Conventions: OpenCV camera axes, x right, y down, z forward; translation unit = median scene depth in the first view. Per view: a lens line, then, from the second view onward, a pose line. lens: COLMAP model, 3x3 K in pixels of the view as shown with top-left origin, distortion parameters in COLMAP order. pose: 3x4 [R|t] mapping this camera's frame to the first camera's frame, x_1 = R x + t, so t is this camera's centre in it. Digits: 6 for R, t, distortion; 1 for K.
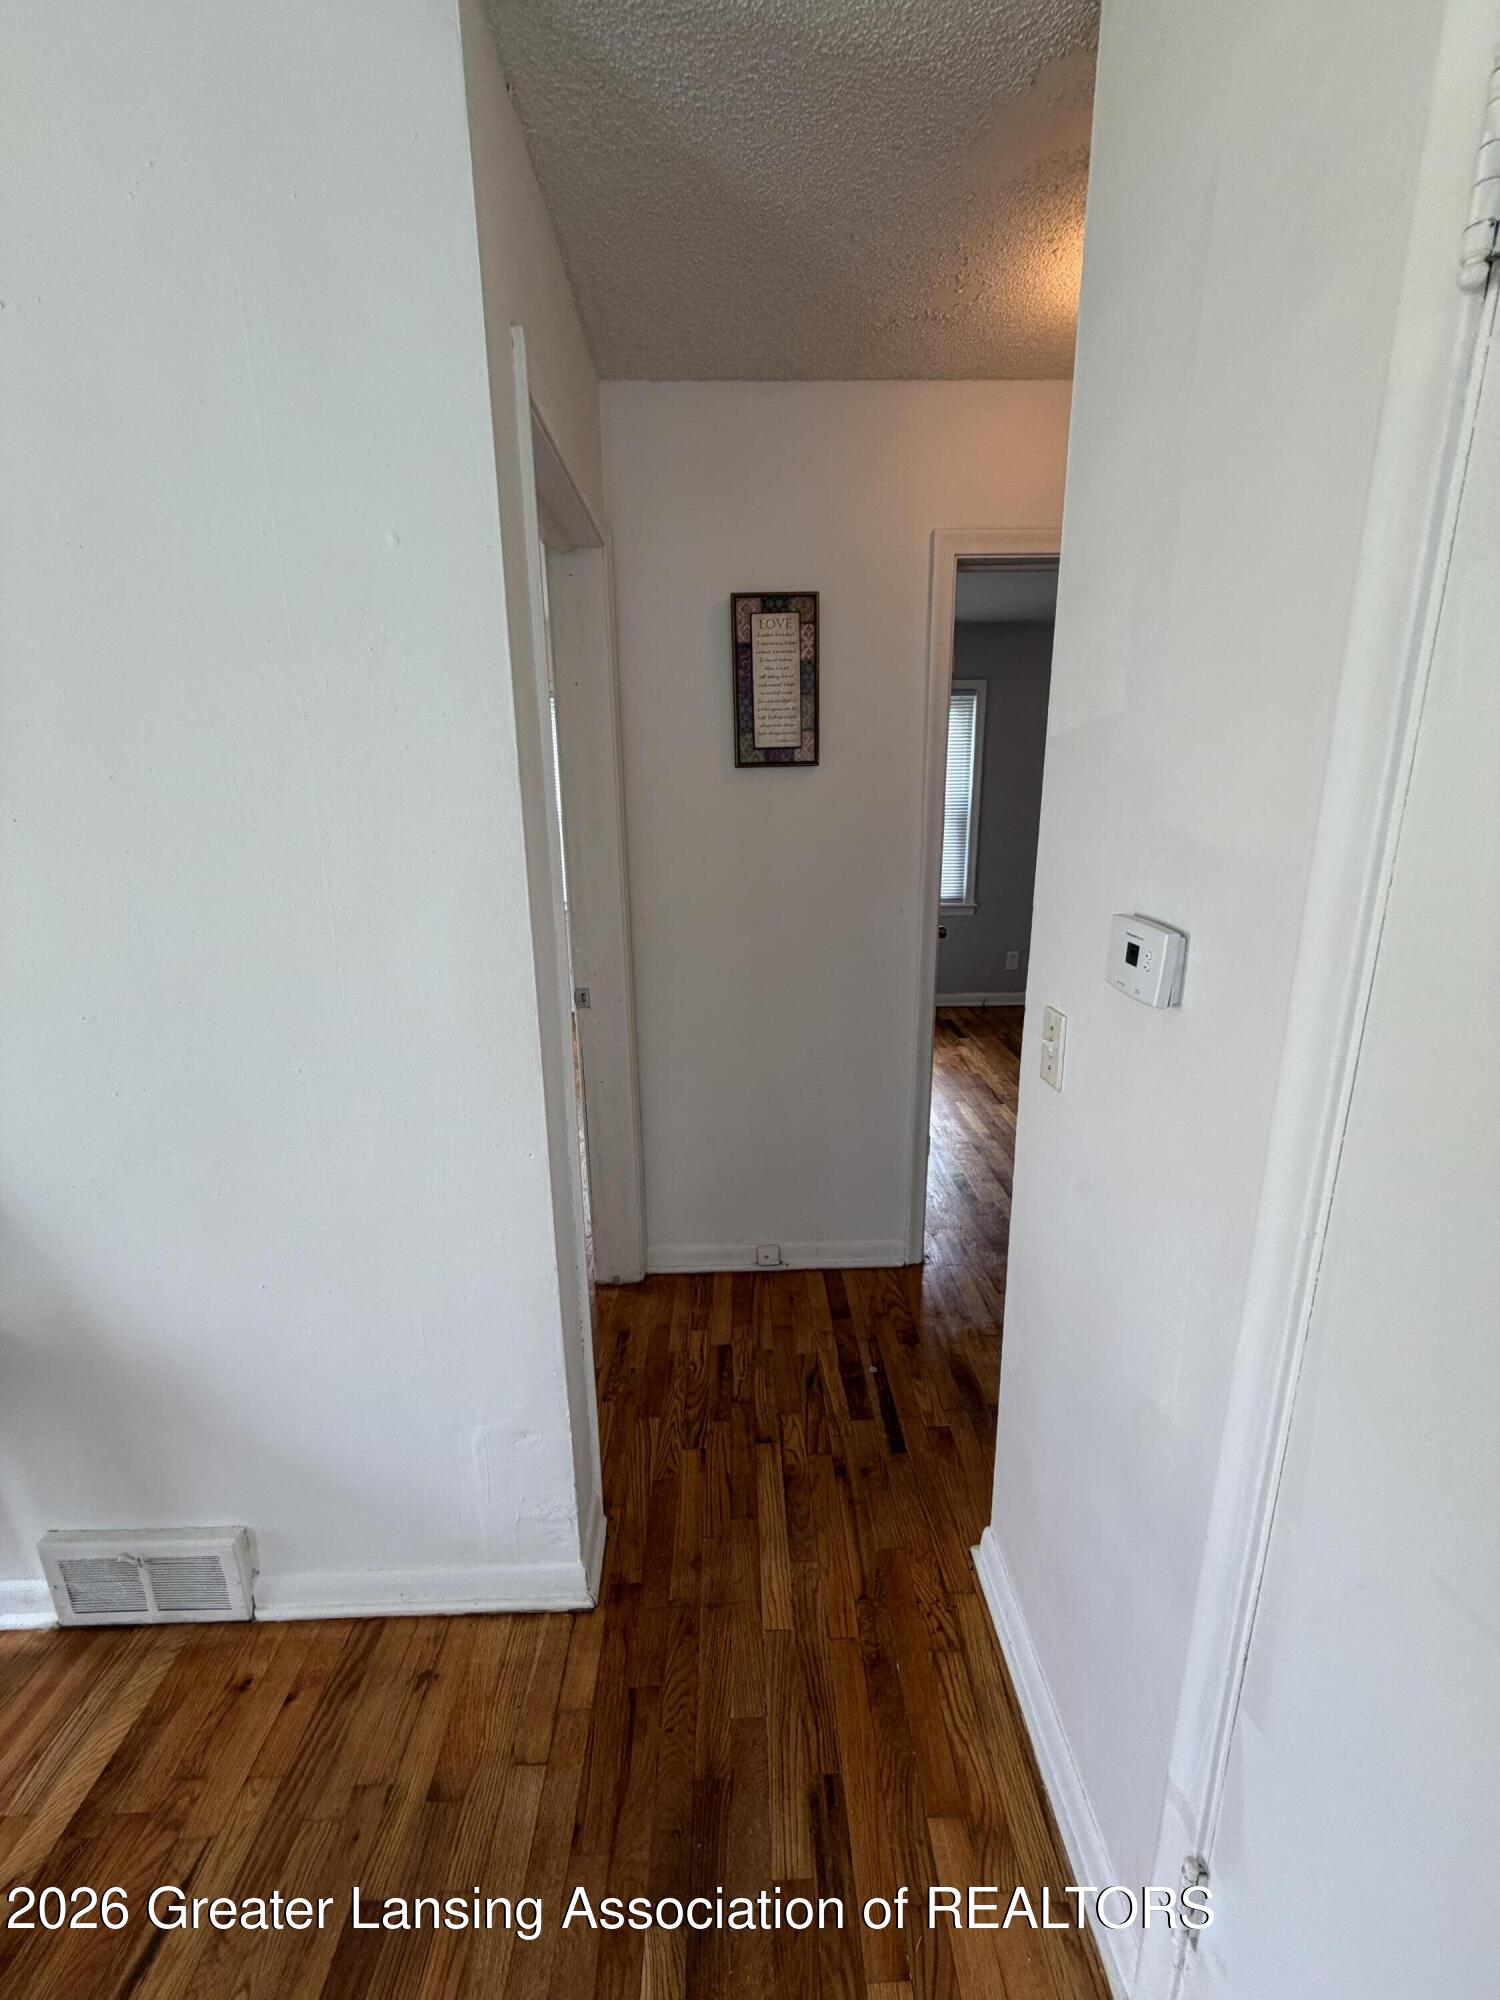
lens RADIAL K [[807.3, 0, 743.7], [0, 807.3, 1002.7], [0, 0, 1]] dist [0.000783, -0.000986]
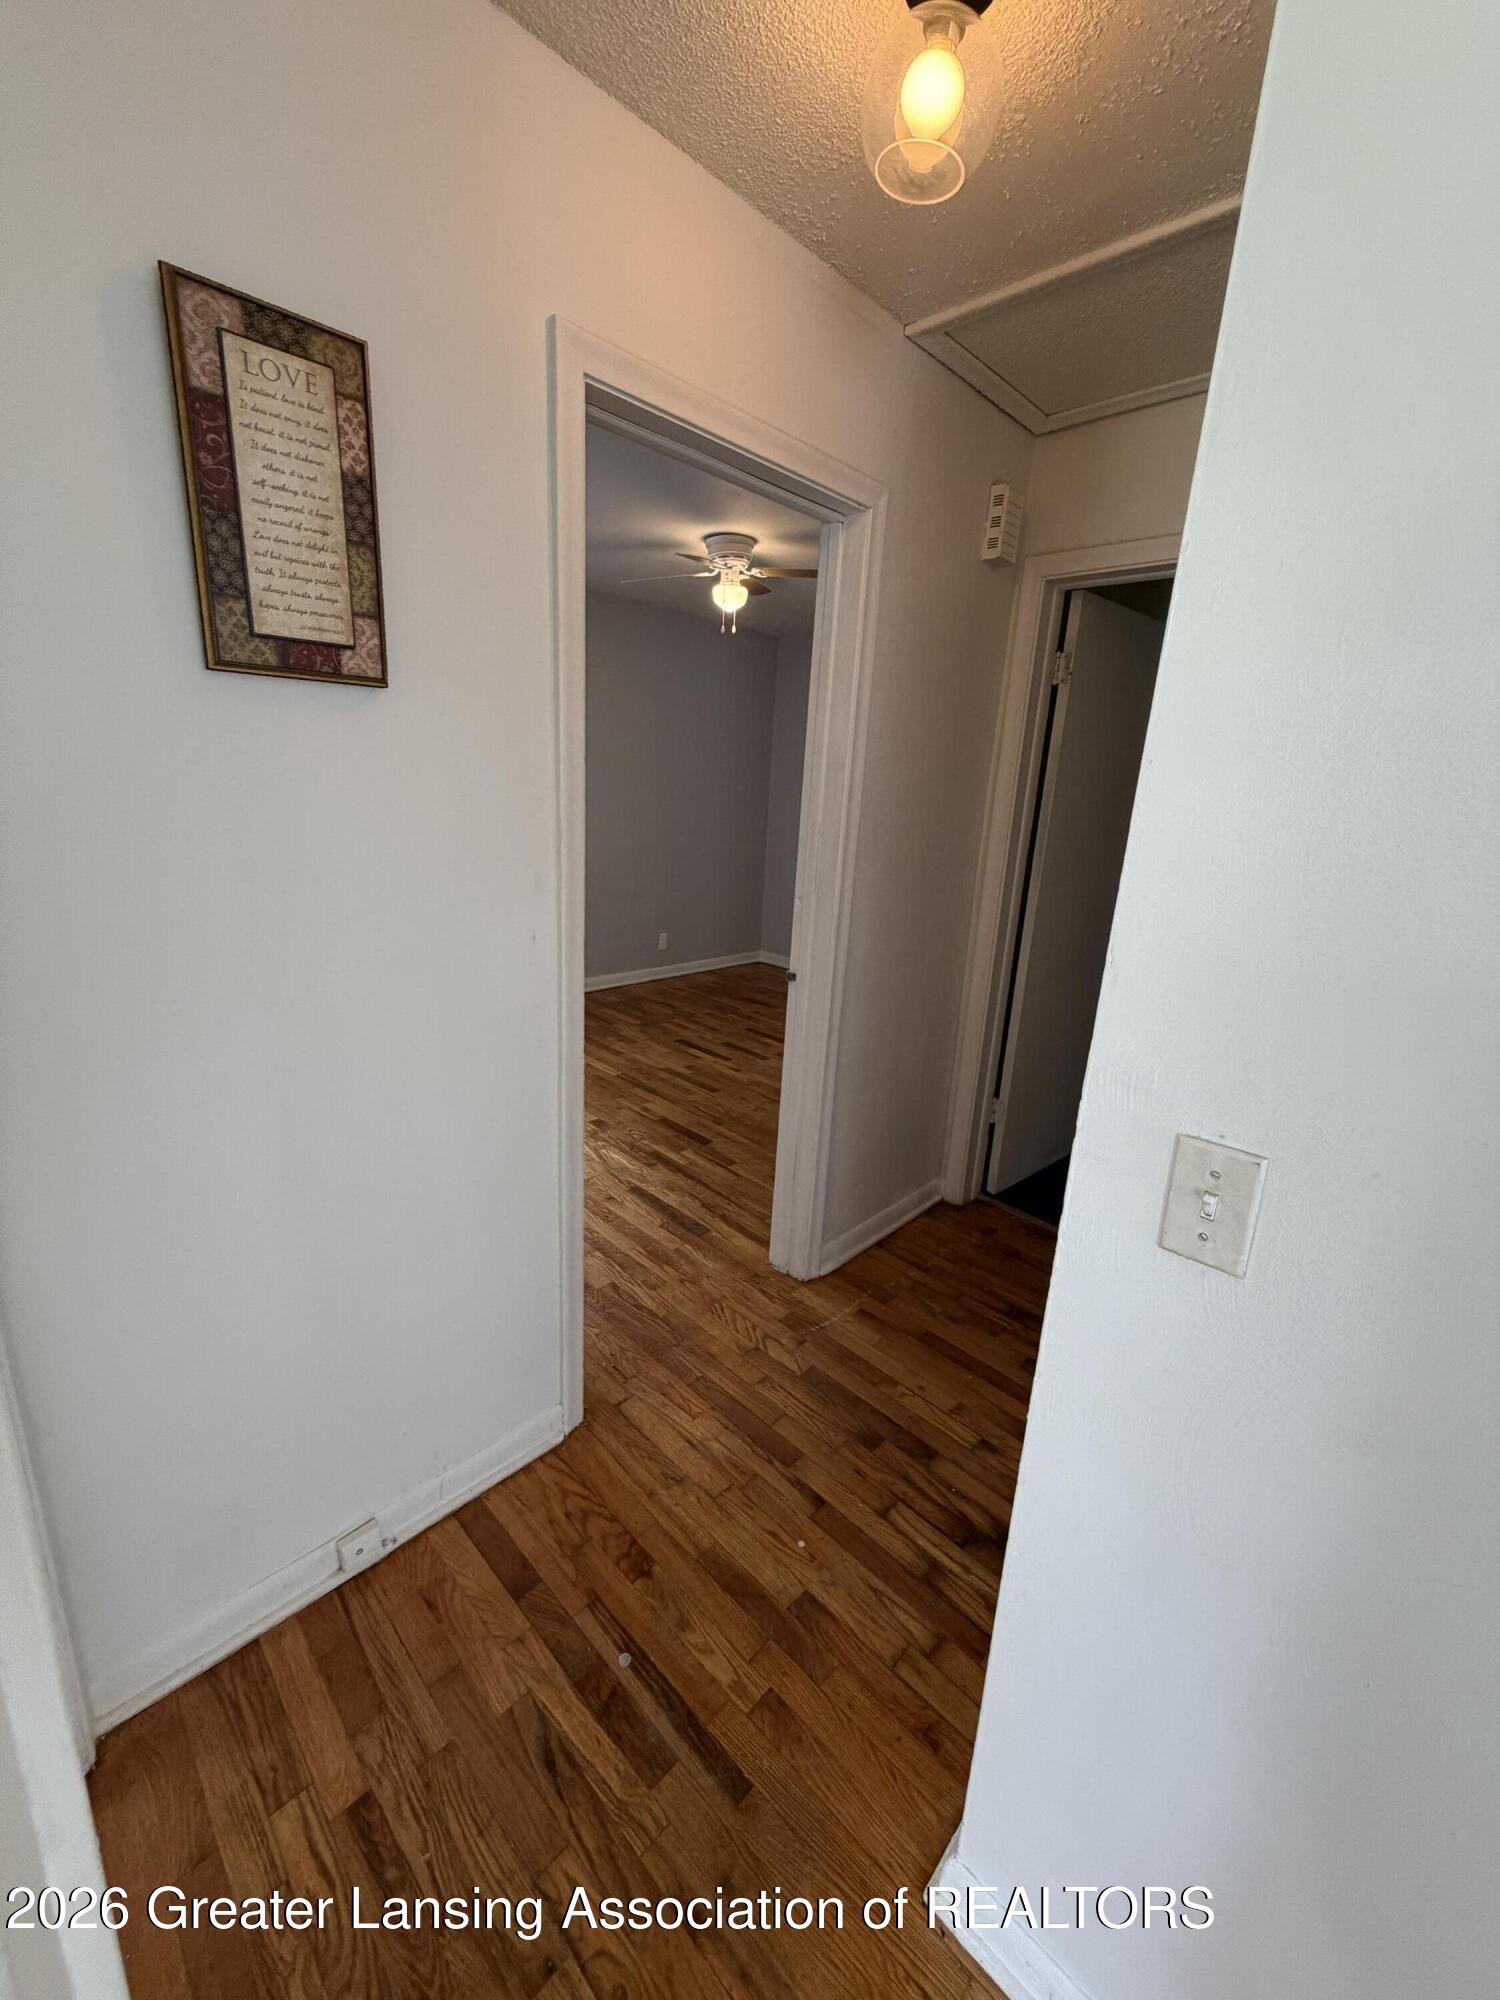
lens RADIAL K [[807.3, 0, 758.8], [0, 807.3, 994.2], [0, 0, 1]] dist [0.000783, -0.000986]
pose [[0.707367, -0.134728, 0.693888, -0.137480], [0.117175, 0.990435, 0.072856, -0.101929], [-0.697067, 0.029771, 0.716388, 0.451791]]
